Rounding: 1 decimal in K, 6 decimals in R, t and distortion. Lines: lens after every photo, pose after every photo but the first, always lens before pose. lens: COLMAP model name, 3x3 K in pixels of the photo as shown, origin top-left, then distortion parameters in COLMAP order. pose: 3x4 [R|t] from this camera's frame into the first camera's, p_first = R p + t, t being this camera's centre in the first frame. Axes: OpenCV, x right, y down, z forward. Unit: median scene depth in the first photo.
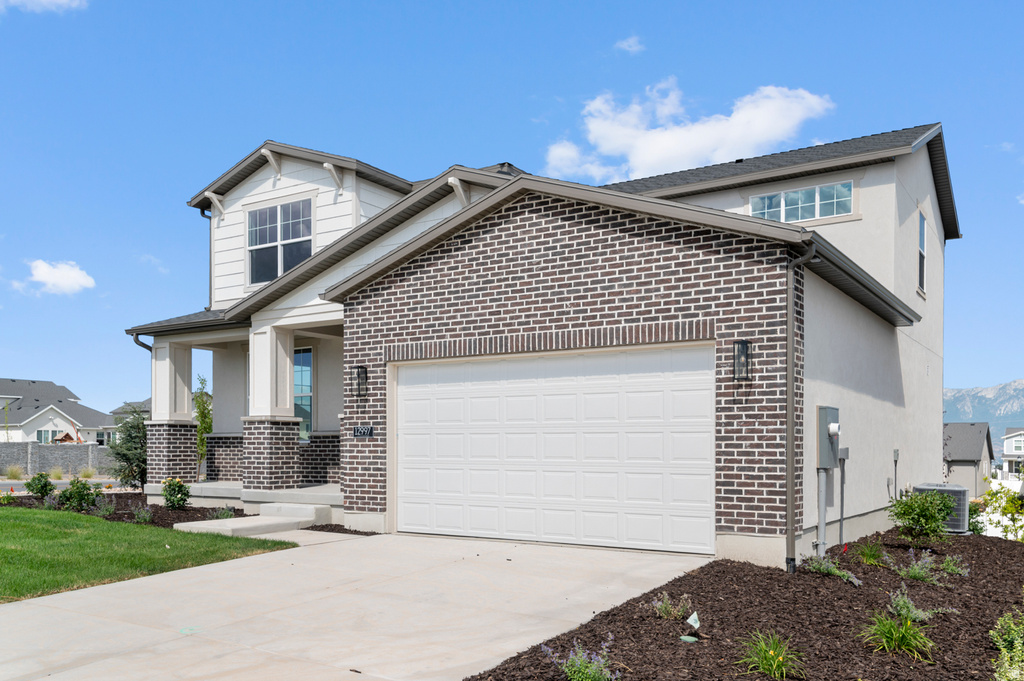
lens RADIAL K [[859.8, 0, 512.0], [0, 859.8, 373.1], [0, 0, 1]] dist [-0.000308, -0.002046]
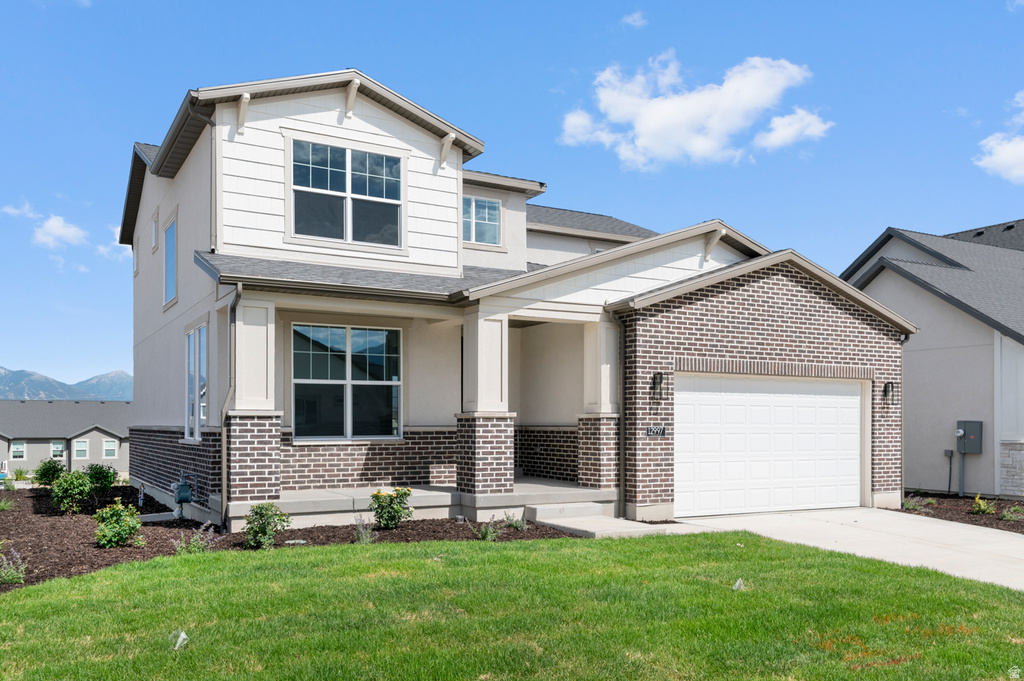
lens RADIAL K [[866.0, 0, 512.0], [0, 866.0, 340.5], [0, 0, 1]] dist [0.032302, 0.000179]
pose [[0.457620, 0.085462, 0.885031, -1.269948], [-0.079077, 0.995338, -0.055225, 0.027746], [-0.885624, -0.044714, 0.462245, 0.653254]]
